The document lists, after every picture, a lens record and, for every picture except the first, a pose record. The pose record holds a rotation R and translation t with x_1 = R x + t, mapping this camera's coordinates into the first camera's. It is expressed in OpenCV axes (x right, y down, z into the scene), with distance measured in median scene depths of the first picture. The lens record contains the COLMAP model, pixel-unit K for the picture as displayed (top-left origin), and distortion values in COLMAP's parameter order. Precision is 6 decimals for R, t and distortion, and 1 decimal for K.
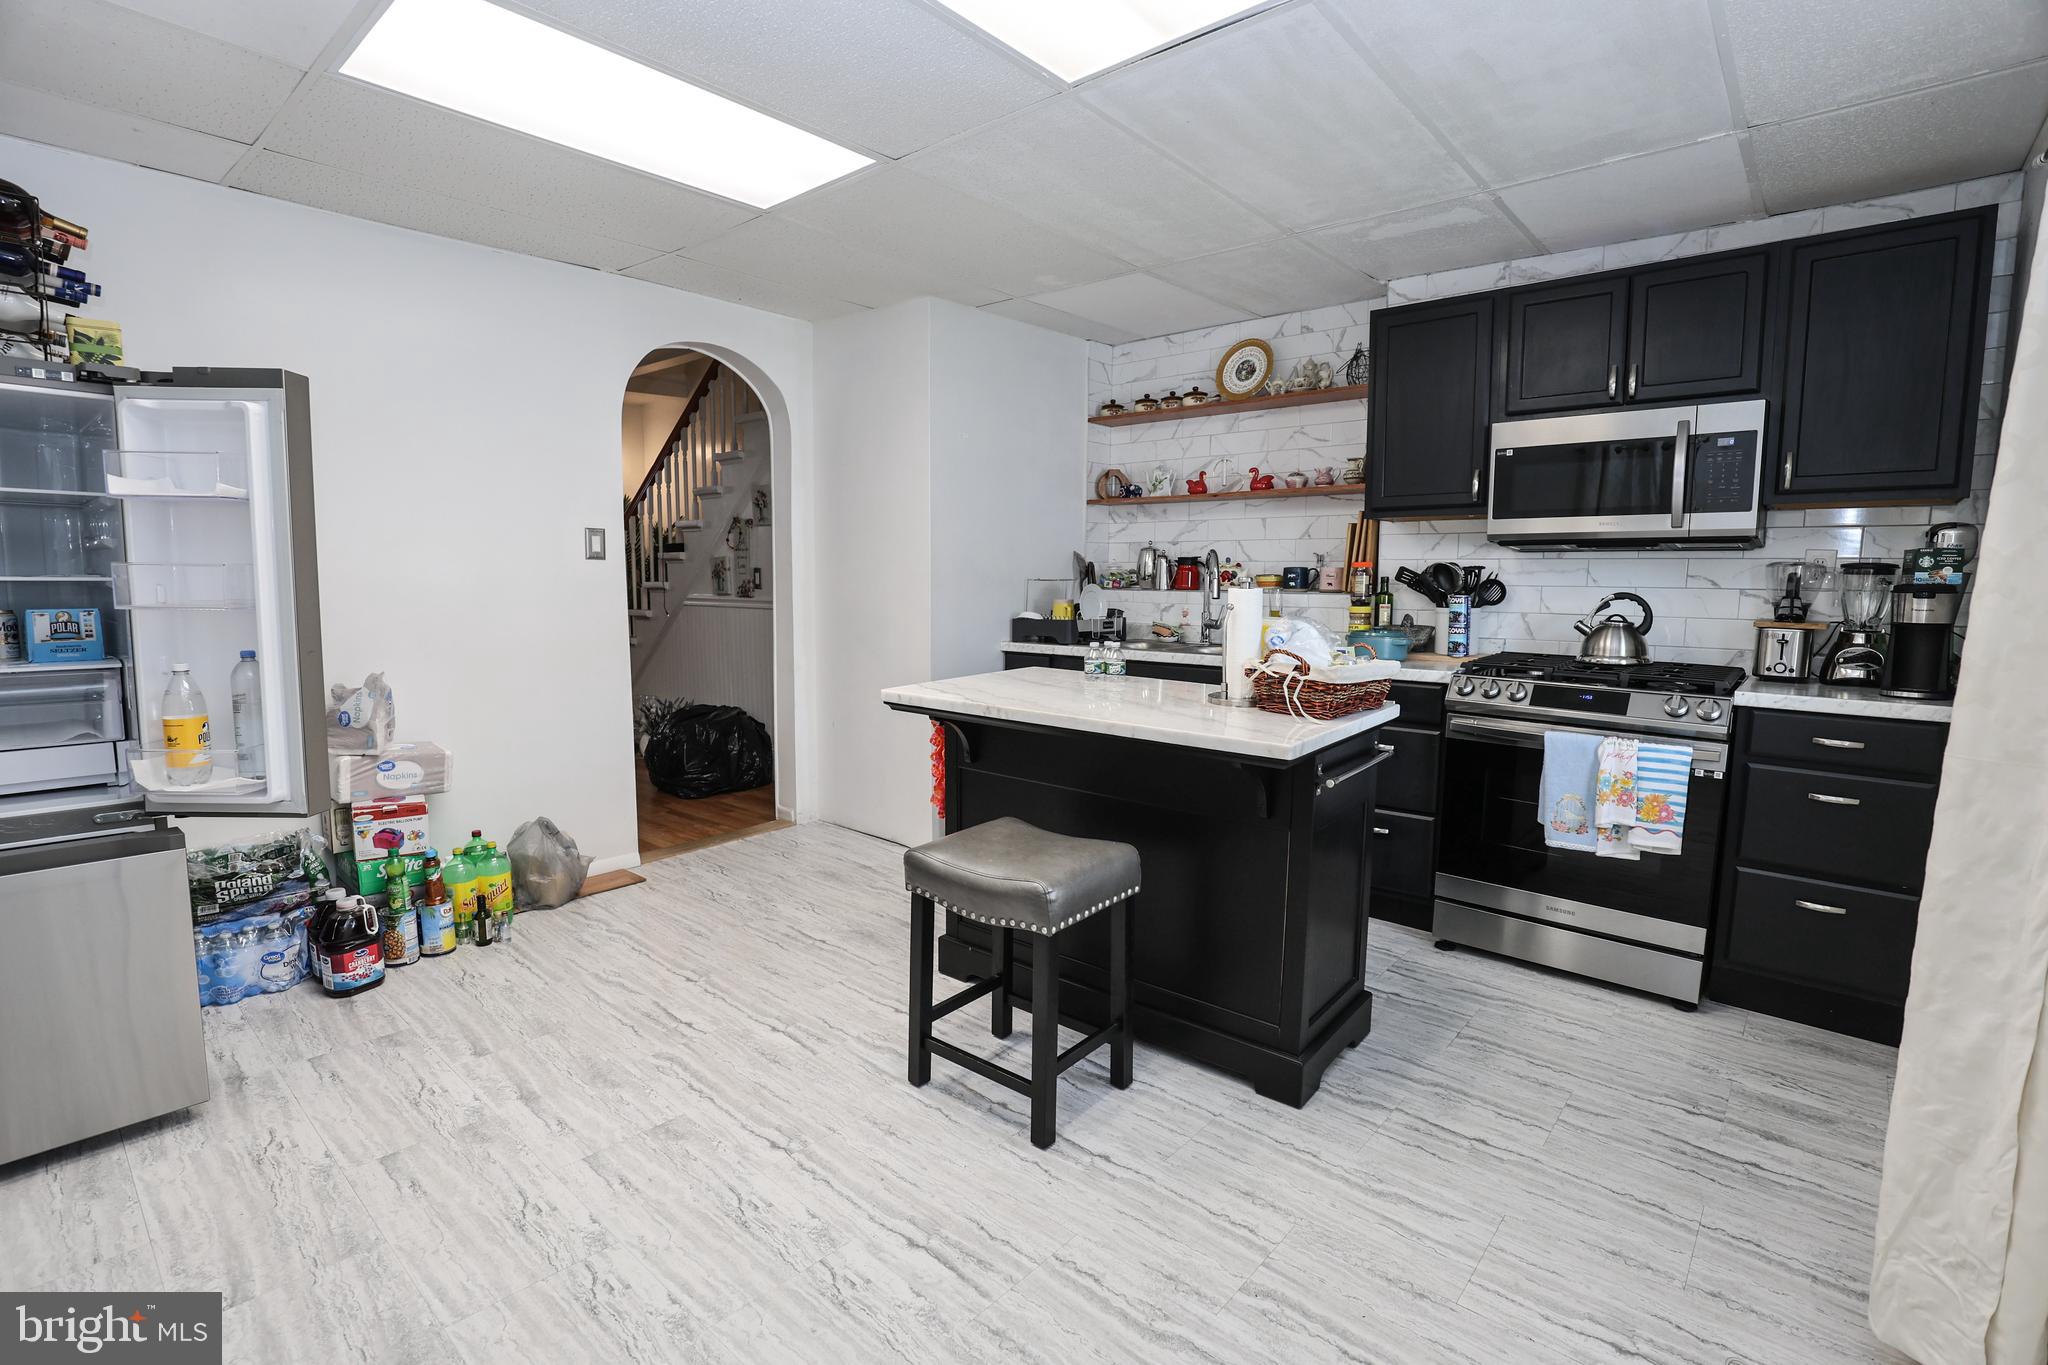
lens RADIAL K [[978.8, 0, 1021.3], [0, 978.8, 684.7], [0, 0, 1]] dist [-0.041292, 0.010083]
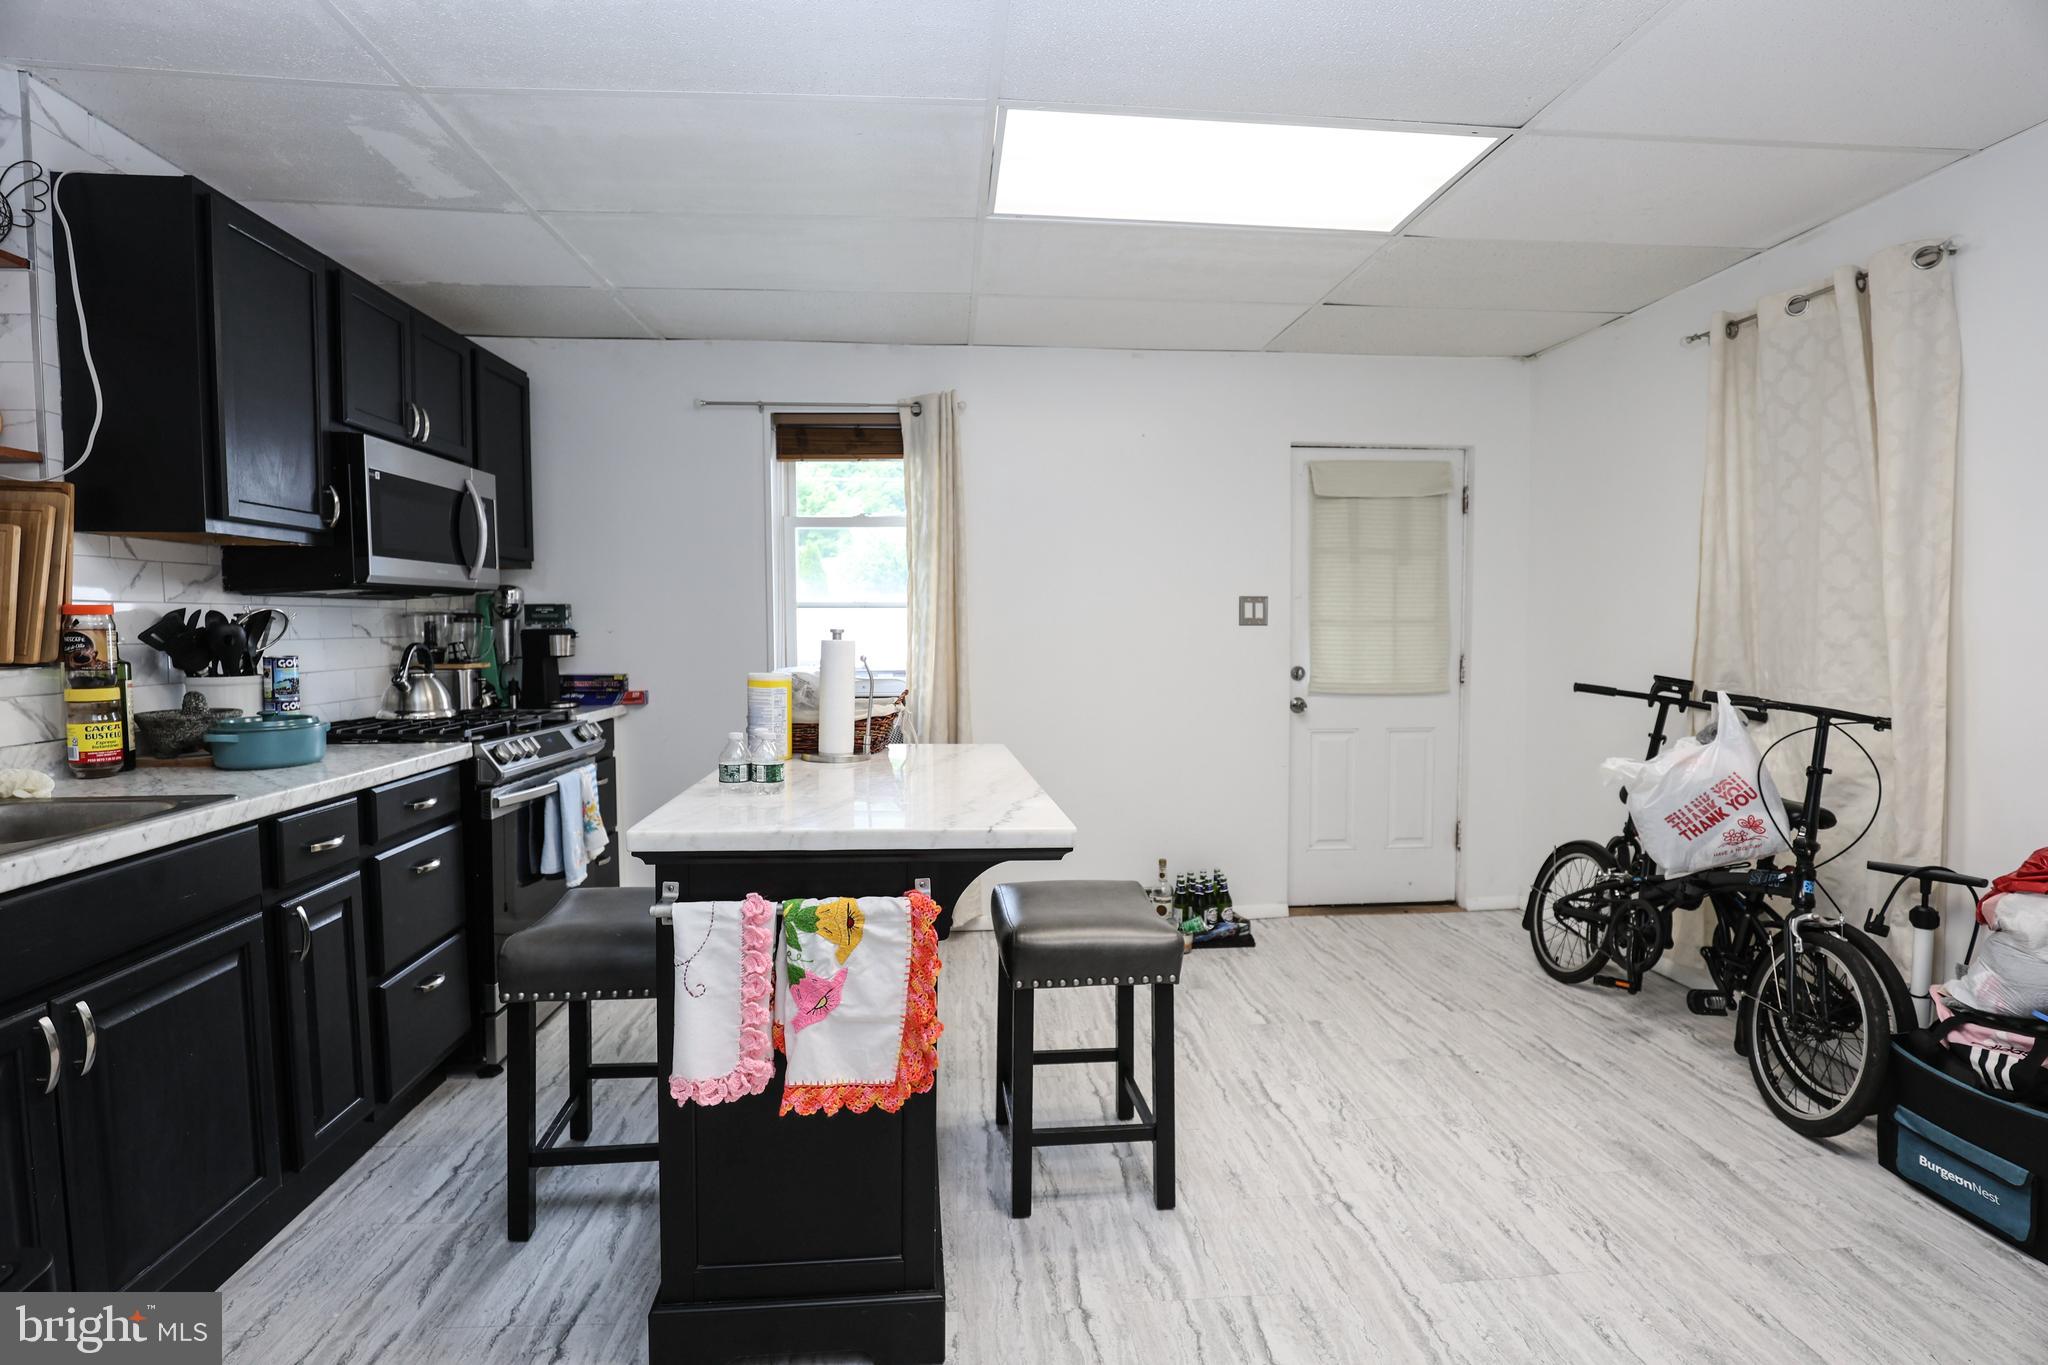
lens RADIAL K [[967.4, 0, 1028.2], [0, 967.4, 677.6], [0, 0, 1]] dist [-0.027946, -0.000326]
pose [[-0.728859, -0.038639, 0.683572, -0.460498], [0.079513, 0.986874, 0.140564, -0.147430], [-0.680031, 0.156804, -0.716220, 1.278213]]
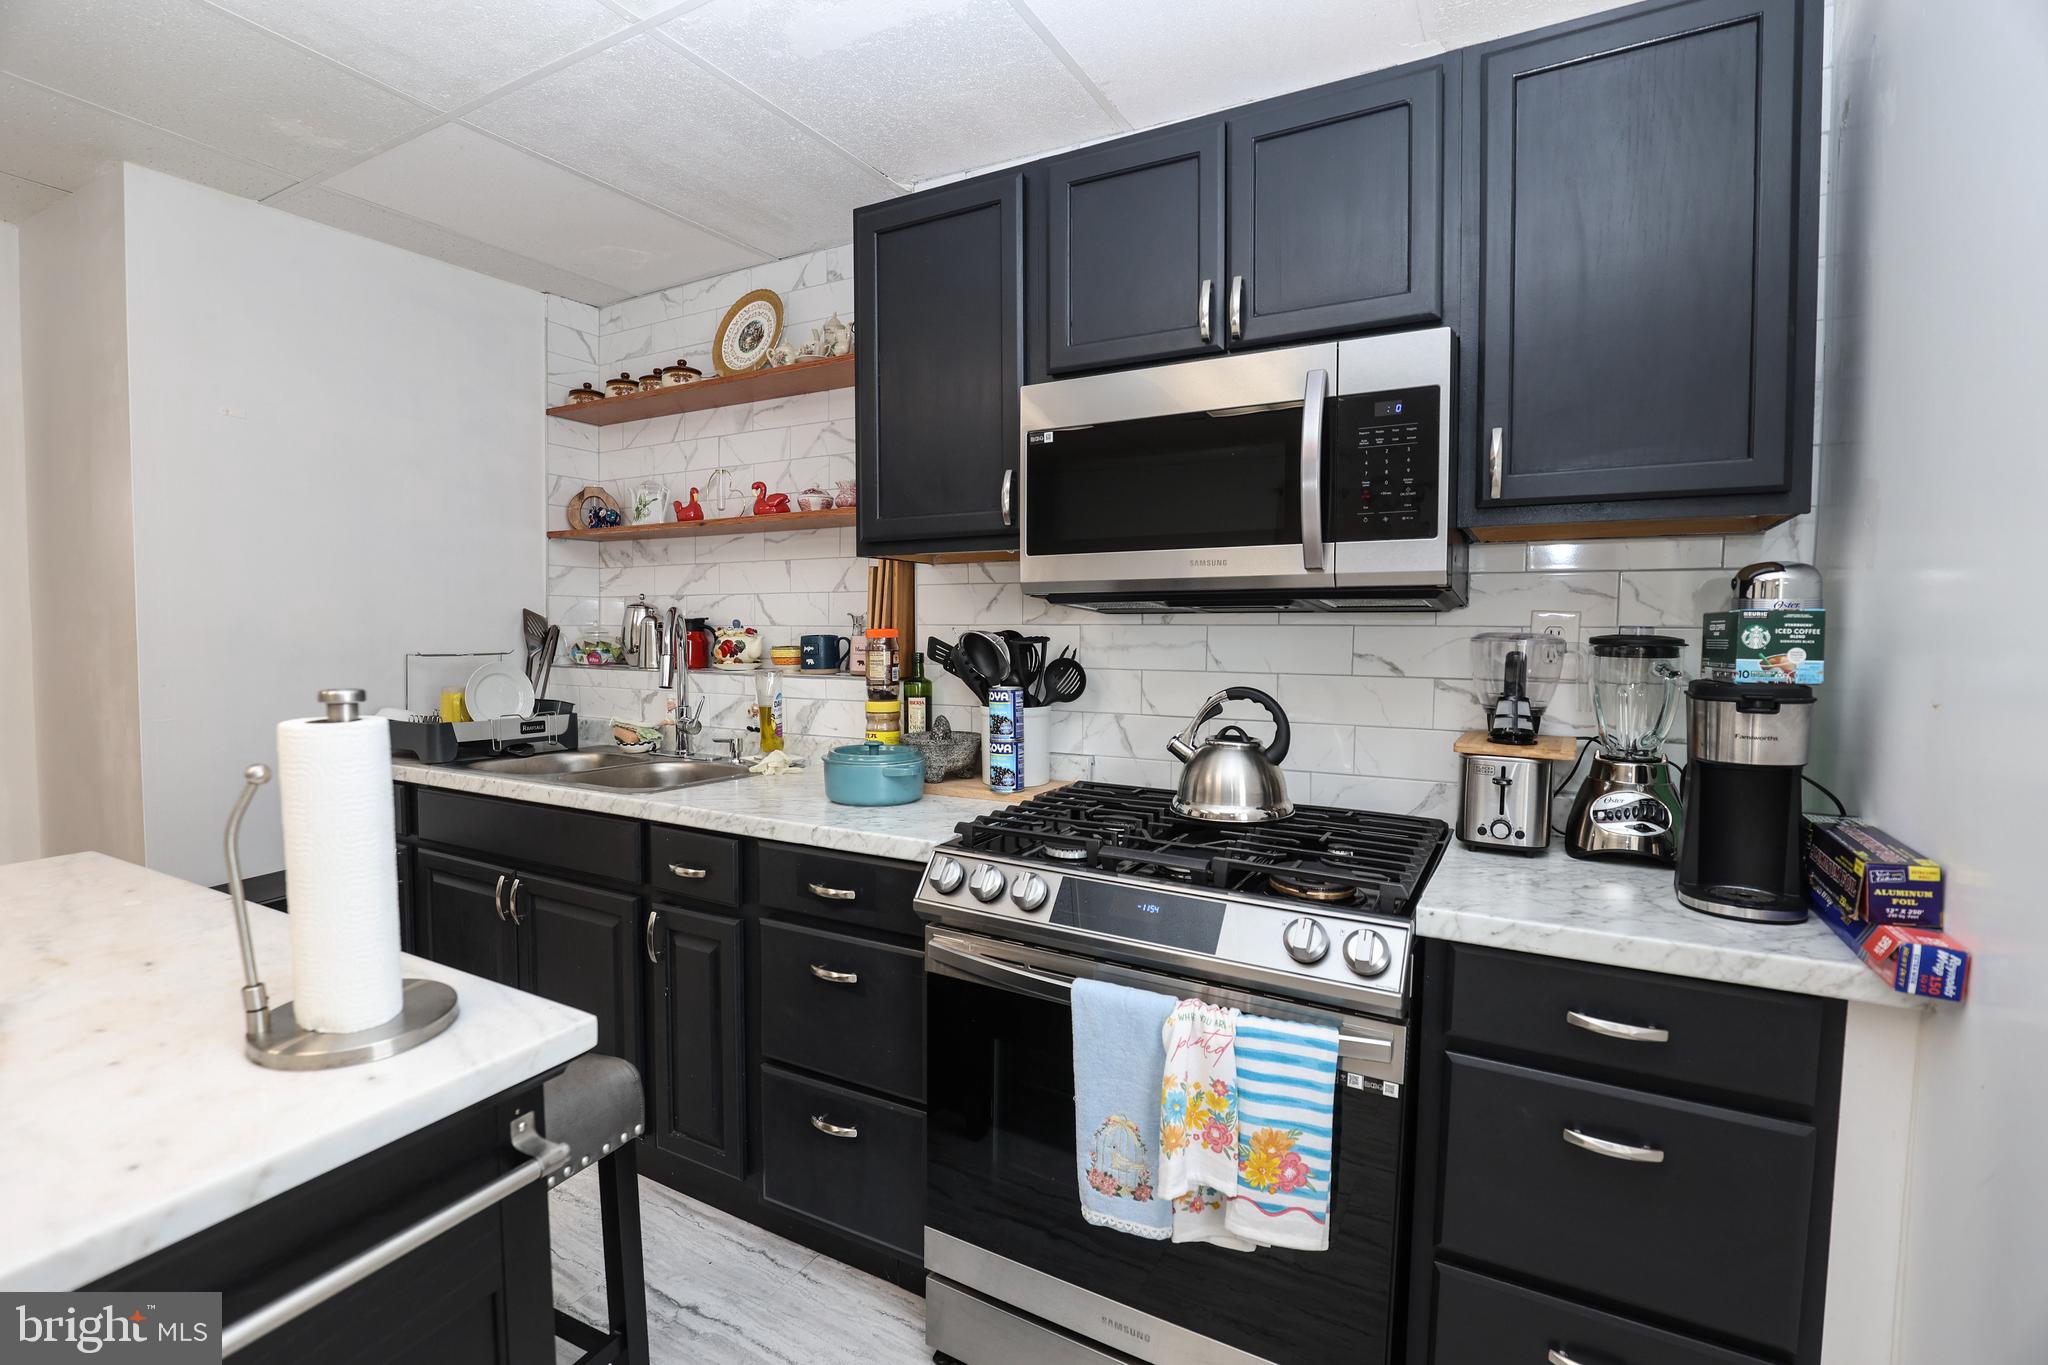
lens RADIAL K [[967.4, 0, 1028.2], [0, 967.4, 677.6], [0, 0, 1]] dist [-0.027946, -0.000326]
pose [[0.978340, -0.007031, 0.206885, 0.392547], [0.020336, 0.997853, -0.062255, -0.069691], [-0.206004, 0.065114, 0.976382, 0.486064]]
